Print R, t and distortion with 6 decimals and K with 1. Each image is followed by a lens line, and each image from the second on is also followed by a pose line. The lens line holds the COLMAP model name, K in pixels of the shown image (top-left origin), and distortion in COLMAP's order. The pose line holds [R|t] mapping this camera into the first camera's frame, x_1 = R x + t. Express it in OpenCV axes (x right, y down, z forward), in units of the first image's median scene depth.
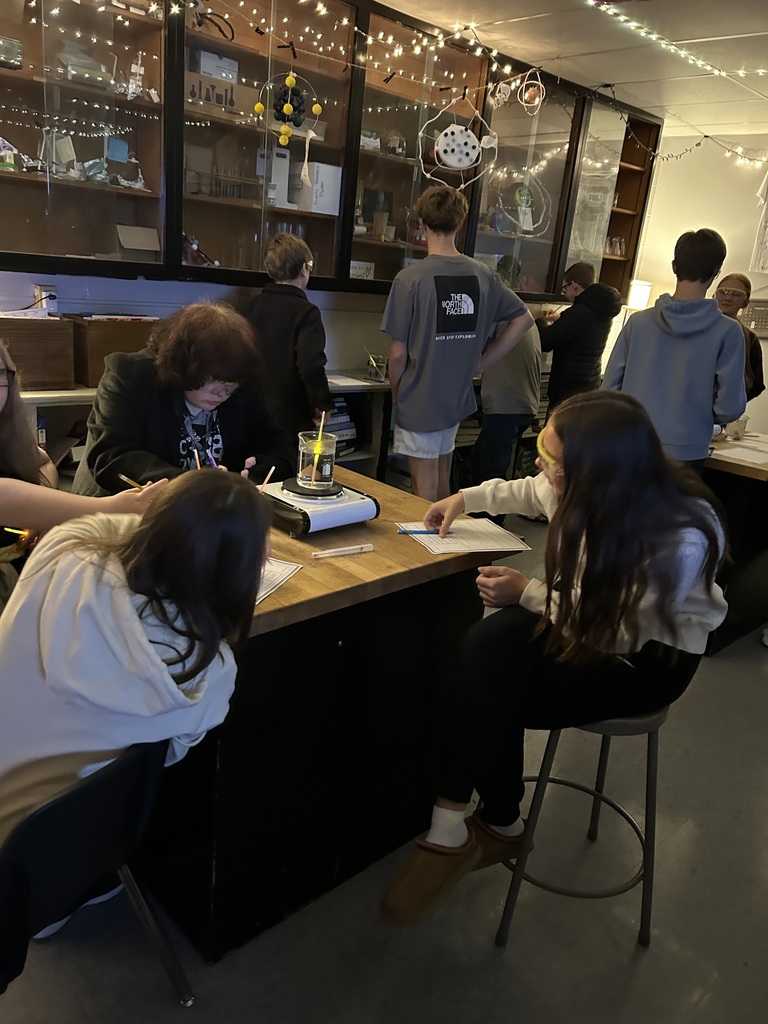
lens RADIAL K [[770.0, 0, 380.4], [0, 770.0, 511.5], [0, 0, 1]] dist [0.013684, -0.012933]
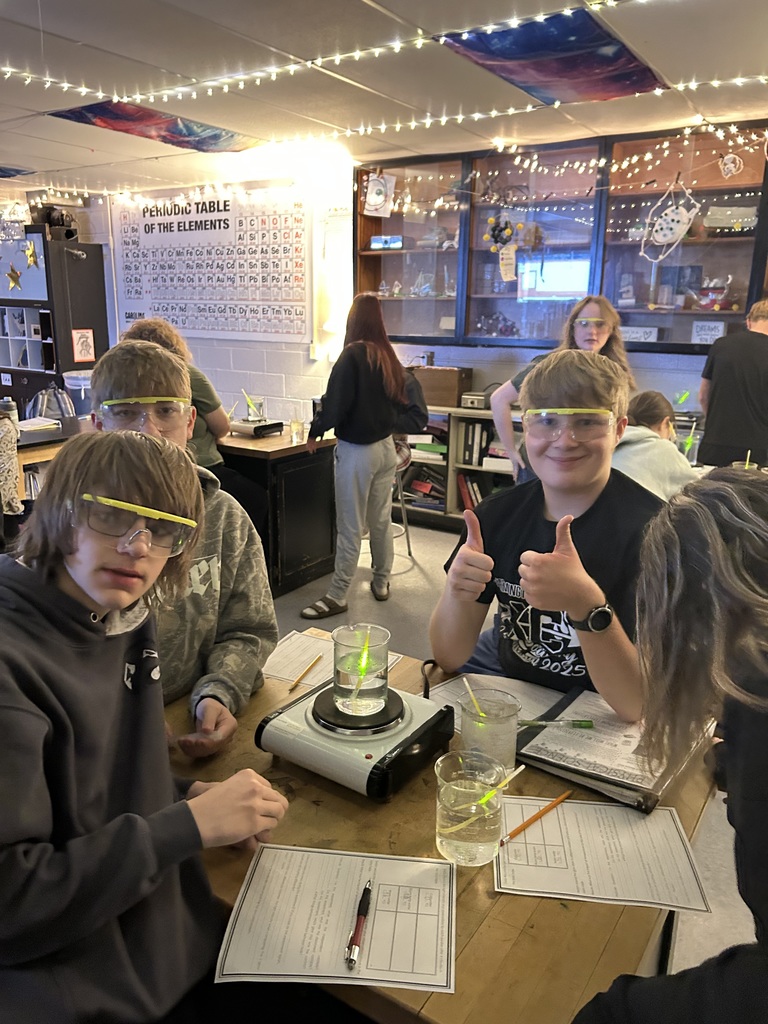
lens RADIAL K [[770.0, 0, 374.9], [0, 770.0, 515.2], [0, 0, 1]] dist [0.013684, -0.012933]
pose [[0.201654, 0.167676, -0.964998, 1.195376], [-0.291590, 0.950842, 0.104284, -0.052355], [0.935046, 0.260355, 0.240633, 0.426642]]
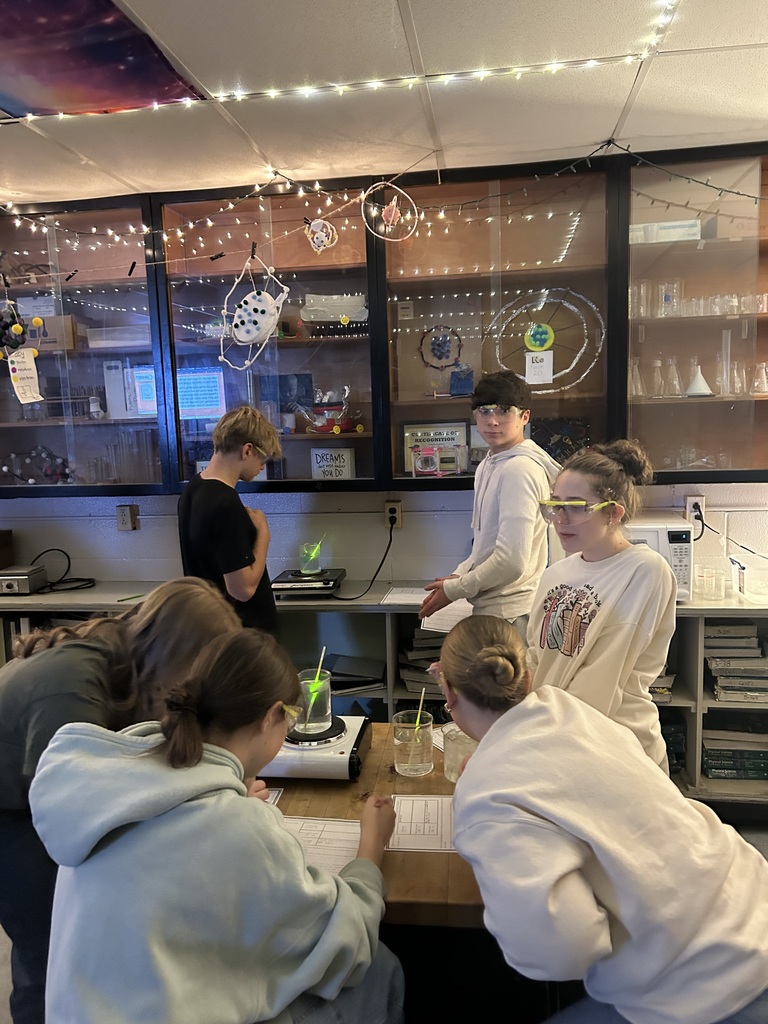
lens RADIAL K [[776.1, 0, 385.7], [0, 776.1, 507.3], [0, 0, 1]] dist [0.005891, -0.003256]
pose [[0.597597, -0.013530, -0.801683, 0.809578], [-0.159190, 0.977951, -0.135170, -0.198289], [0.785835, 0.208397, 0.582266, 0.689450]]
